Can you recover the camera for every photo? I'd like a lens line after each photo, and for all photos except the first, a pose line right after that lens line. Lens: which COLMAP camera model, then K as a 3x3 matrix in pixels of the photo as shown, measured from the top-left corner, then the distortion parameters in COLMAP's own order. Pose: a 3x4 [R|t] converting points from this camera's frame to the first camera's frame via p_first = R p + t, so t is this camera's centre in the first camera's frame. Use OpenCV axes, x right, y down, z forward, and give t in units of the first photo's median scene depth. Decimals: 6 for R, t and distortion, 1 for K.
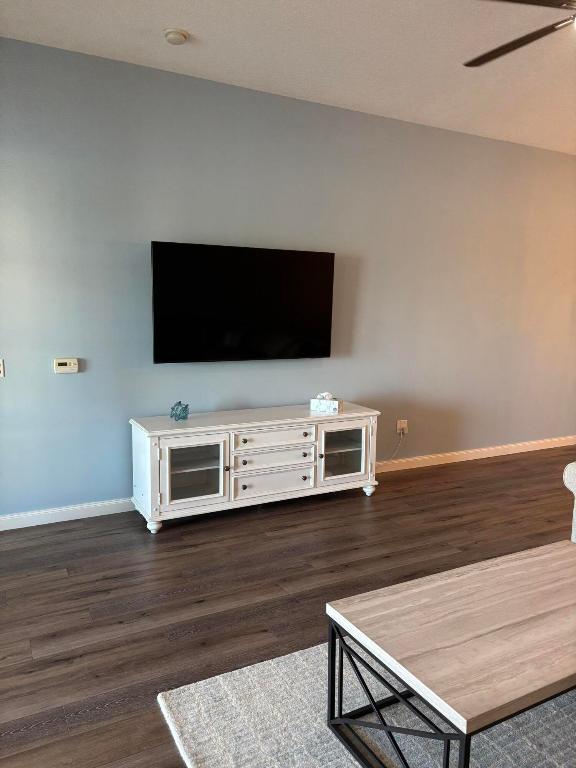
lens RADIAL K [[591.7, 0, 287.9], [0, 591.7, 384.2], [0, 0, 1]] dist [0.065192, -0.057052]
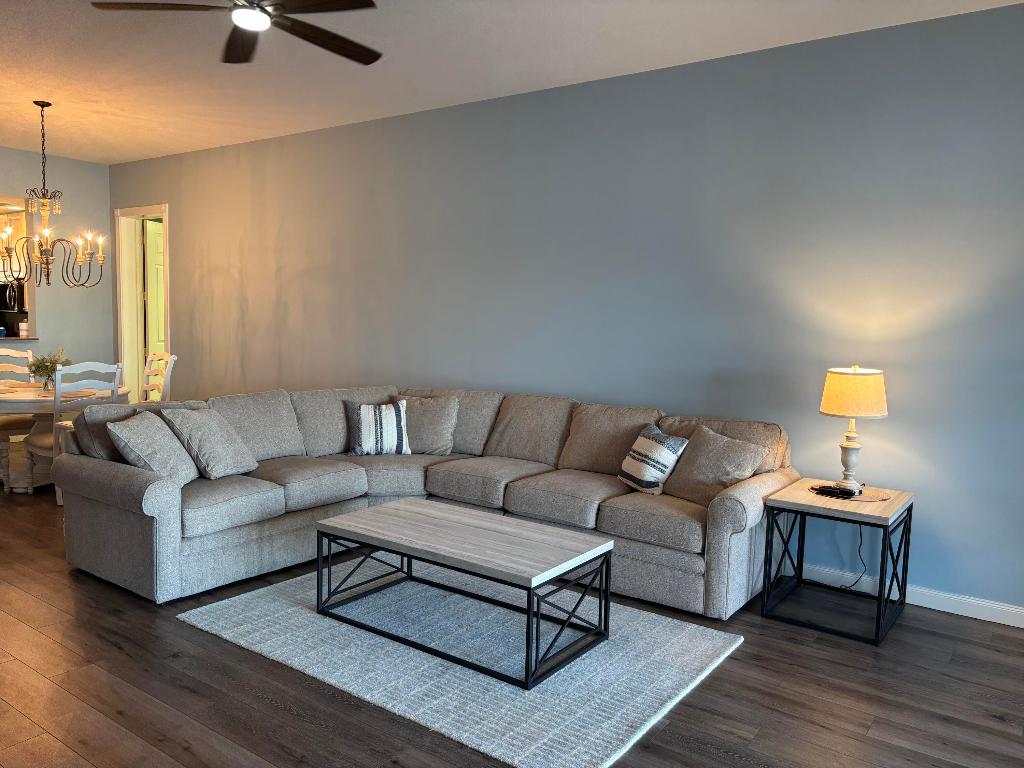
lens RADIAL K [[788.9, 0, 511.1], [0, 788.9, 383.9], [0, 0, 1]] dist [0.065192, -0.057052]
pose [[-0.449788, -0.107909, 0.886592, -1.144321], [0.082866, 0.983350, 0.161726, -0.228860], [-0.889283, 0.146210, -0.433357, 1.546487]]
